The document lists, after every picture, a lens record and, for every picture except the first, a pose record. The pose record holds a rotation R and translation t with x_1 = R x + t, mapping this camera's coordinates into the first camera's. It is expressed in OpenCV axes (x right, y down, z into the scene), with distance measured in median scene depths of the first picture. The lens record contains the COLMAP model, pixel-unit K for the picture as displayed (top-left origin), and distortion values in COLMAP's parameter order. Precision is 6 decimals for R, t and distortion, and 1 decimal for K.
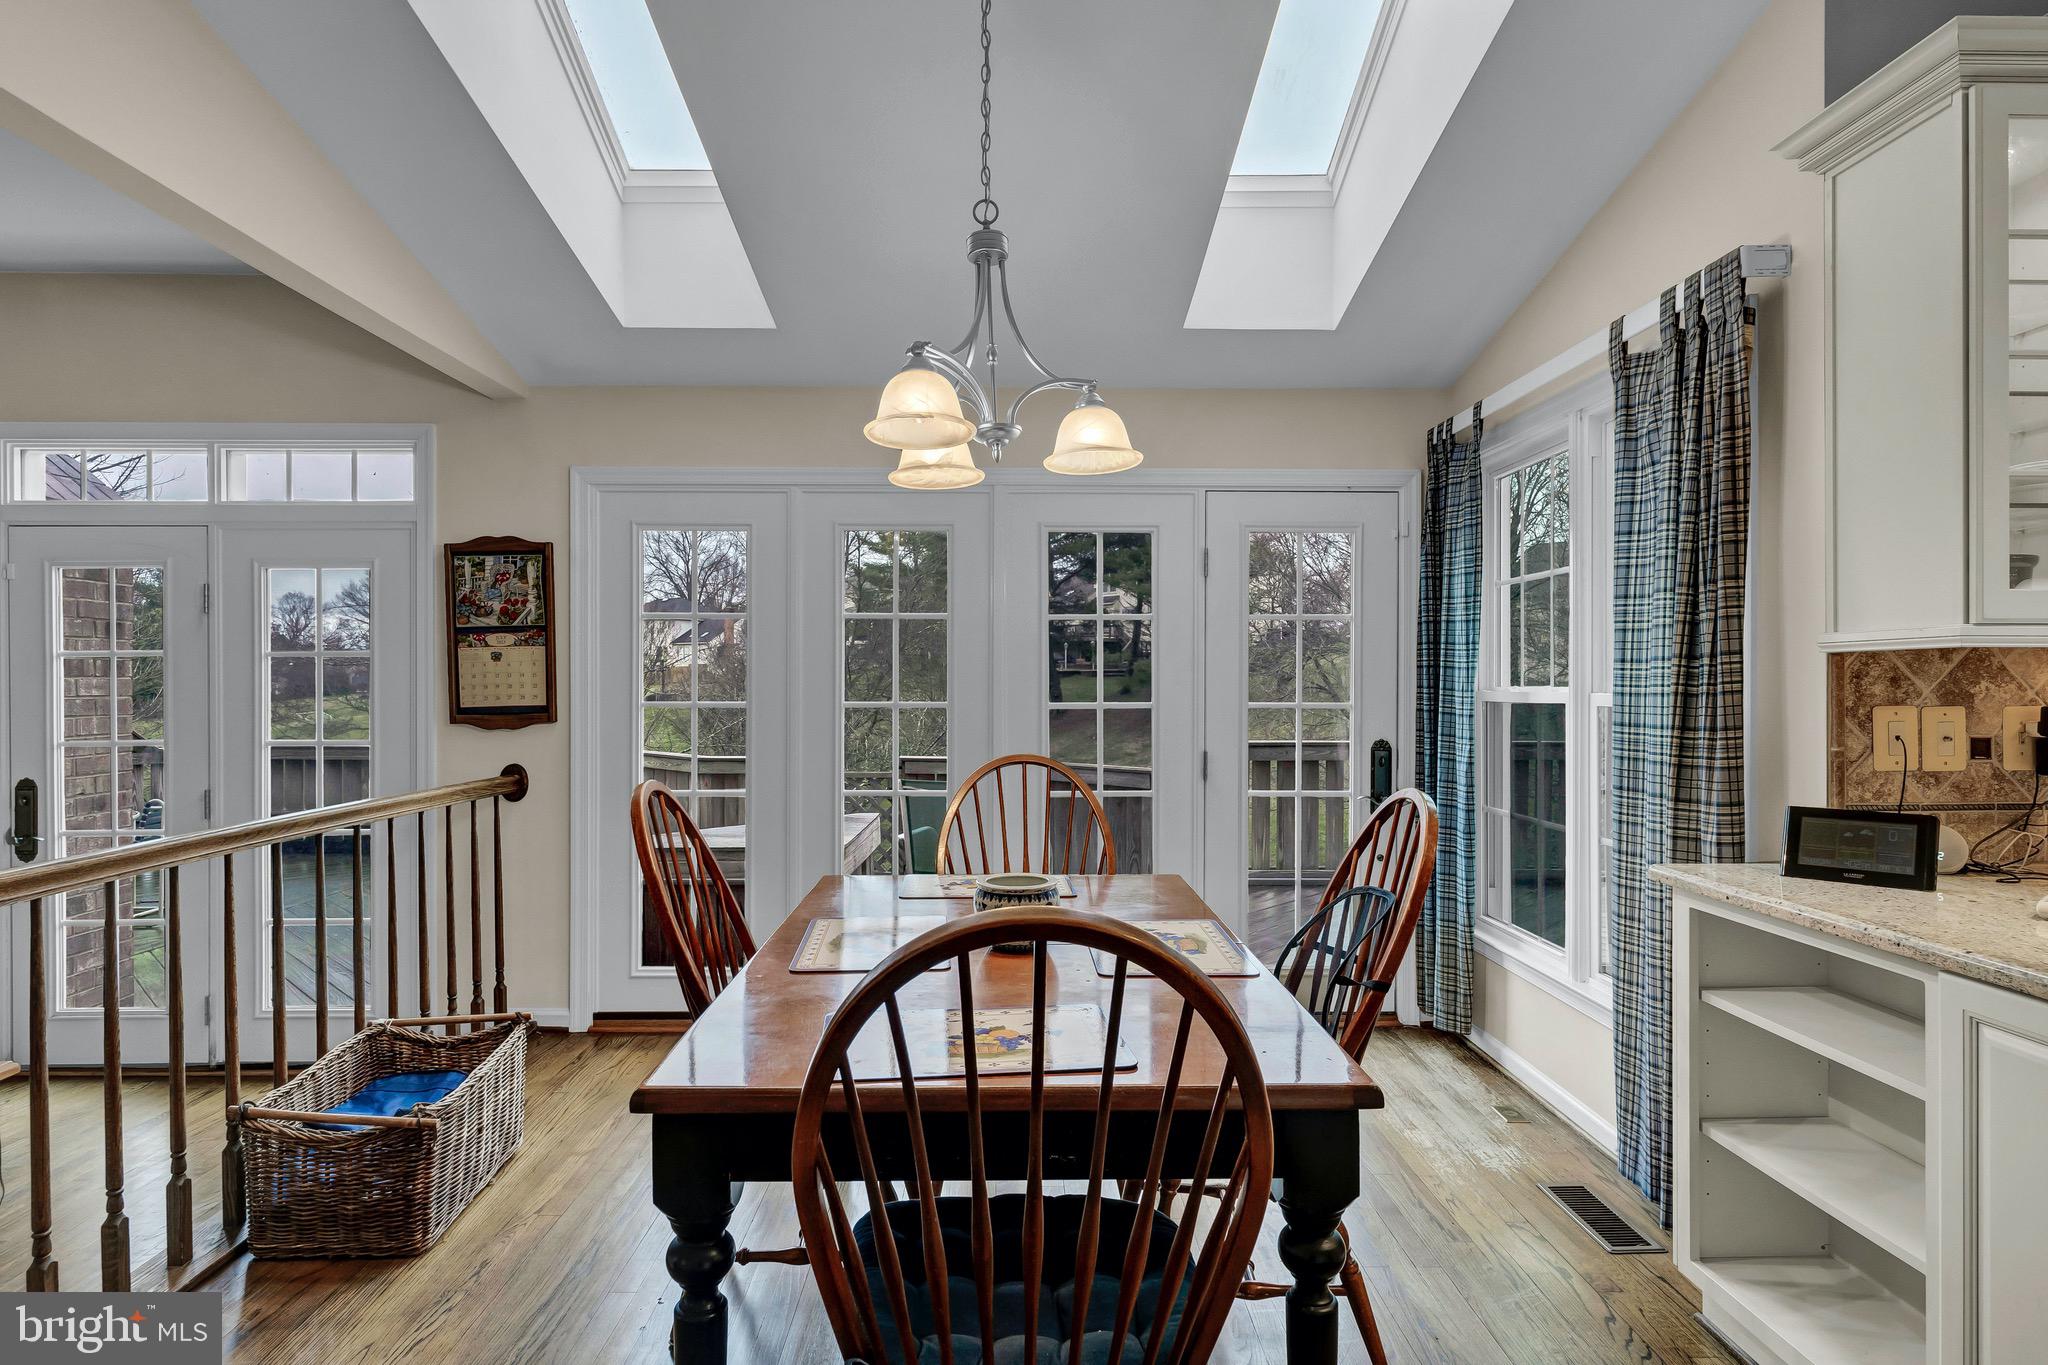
lens RADIAL K [[1091.2, 0, 1020.3], [0, 1091.2, 686.3], [0, 0, 1]] dist [-0.003252, 0.001362]
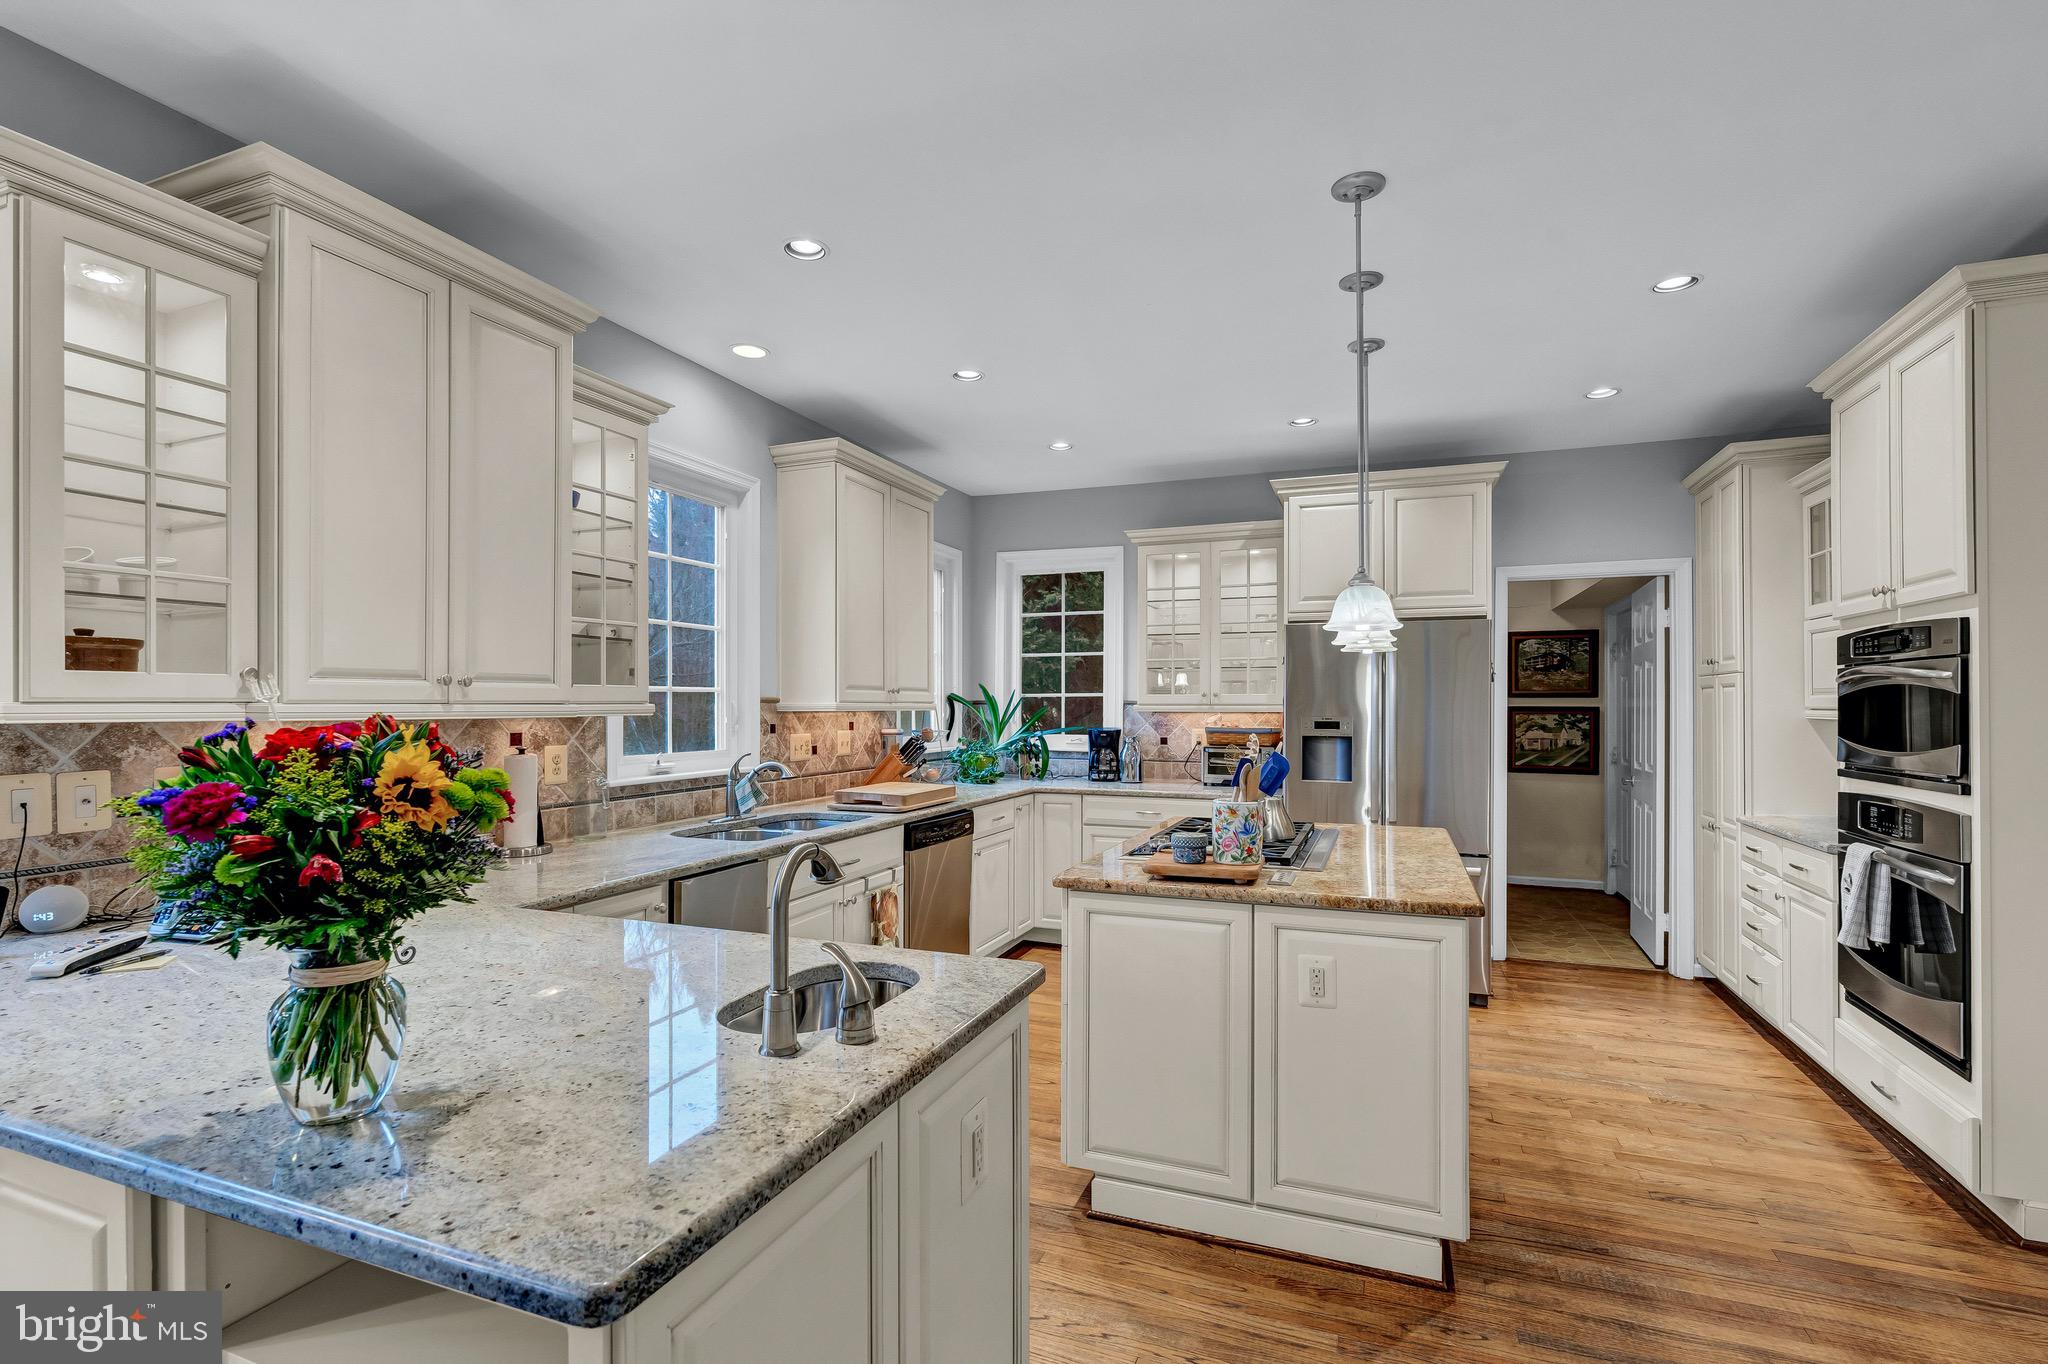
lens RADIAL K [[932.0, 0, 1020.6], [0, 932.0, 695.9], [0, 0, 1]] dist [-0.002741, 0.002323]
pose [[0.390654, 0.006781, 0.920513, 0.357146], [0.005524, 0.999938, -0.009711, -0.041481], [-0.920521, 0.008879, 0.390592, -0.207923]]
